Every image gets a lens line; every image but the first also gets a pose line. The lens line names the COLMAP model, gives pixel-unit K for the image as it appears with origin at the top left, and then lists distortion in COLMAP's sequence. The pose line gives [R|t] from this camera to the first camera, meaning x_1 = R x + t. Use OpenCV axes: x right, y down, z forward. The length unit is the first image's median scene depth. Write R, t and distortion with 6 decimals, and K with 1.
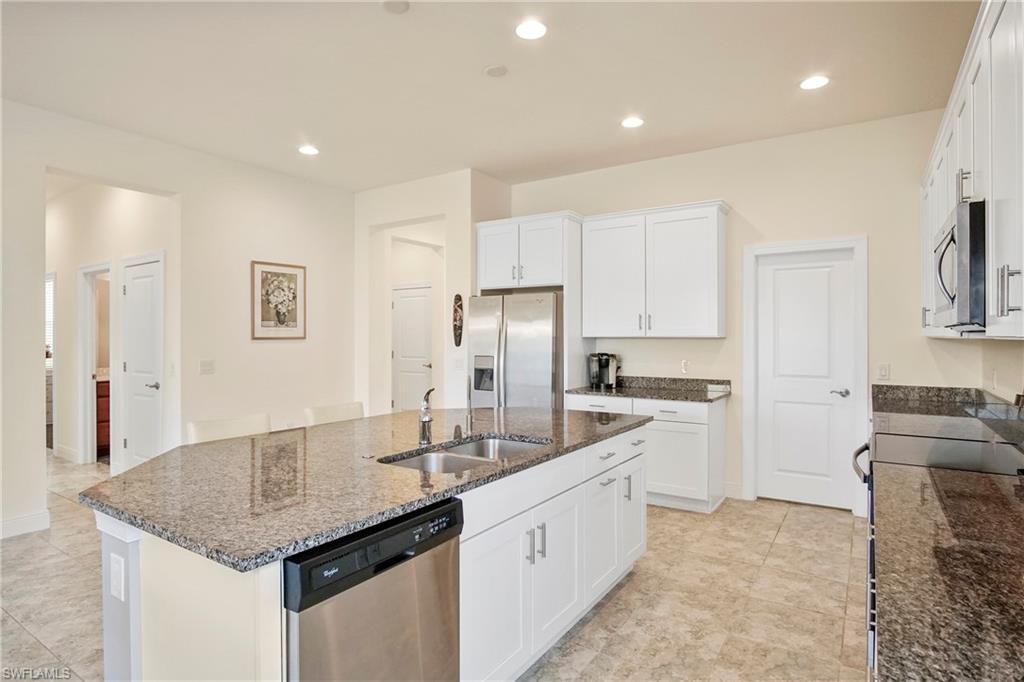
lens RADIAL K [[553.7, 0, 508.6], [0, 553.7, 330.8], [0, 0, 1]] dist [-0.026420, 0.001833]
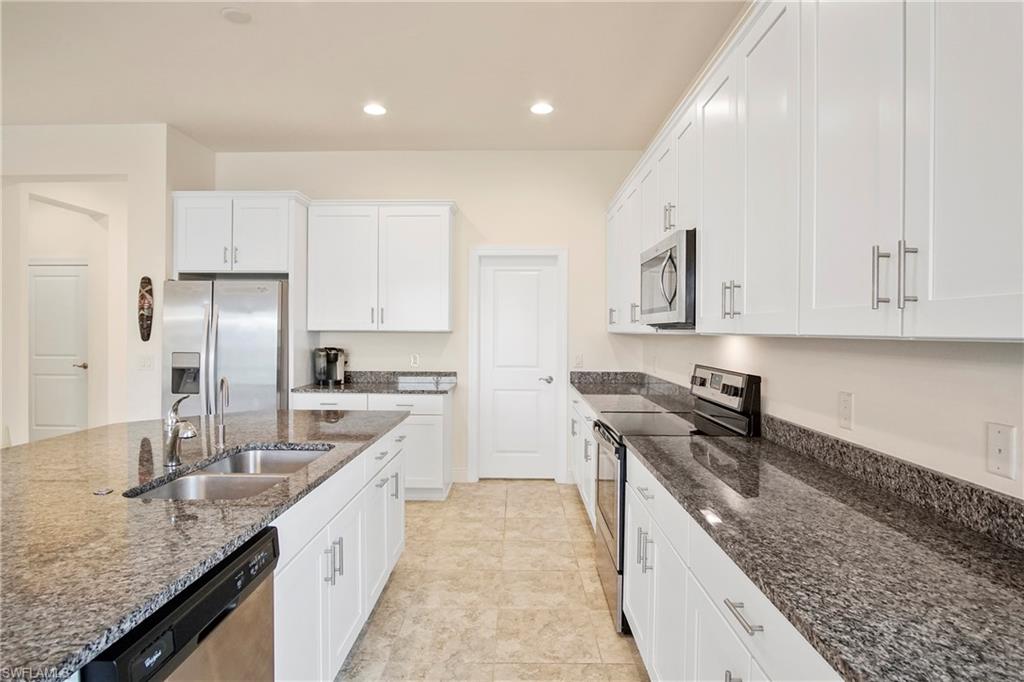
lens RADIAL K [[557.3, 0, 509.0], [0, 557.3, 328.8], [0, 0, 1]] dist [-0.022716, 0.002043]
pose [[0.843283, 0.006322, 0.537433, -0.086565], [-0.011126, 0.999922, 0.005695, -0.000534], [-0.537355, -0.010782, 0.843288, 0.040402]]
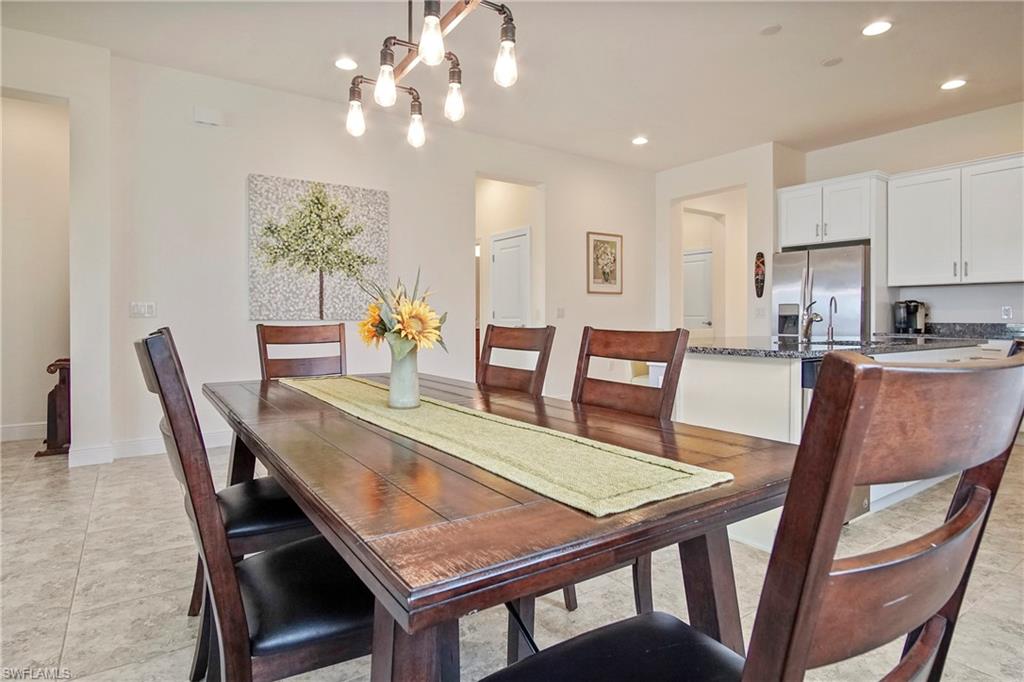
lens RADIAL K [[552.1, 0, 511.1], [0, 552.1, 320.6], [0, 0, 1]] dist [-0.022033, 0.000746]
pose [[0.929540, 0.005053, -0.368686, -0.169368], [0.000726, 0.999879, 0.015533, 0.065467], [0.368720, -0.014707, 0.929424, -0.290498]]
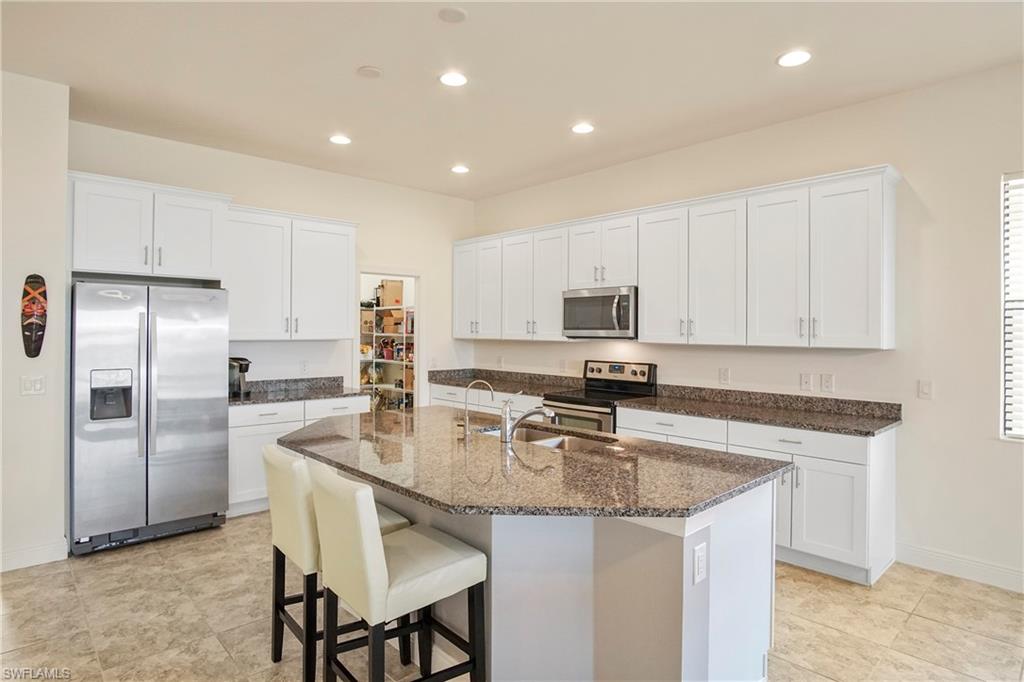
lens RADIAL K [[568.3, 0, 512.5], [0, 568.3, 327.1], [0, 0, 1]] dist [-0.023133, 0.000993]
pose [[0.233245, 0.007794, 0.972387, -0.657802], [-0.016593, 0.999854, -0.004034, -0.014596], [-0.972276, -0.015194, 0.233340, 0.361226]]
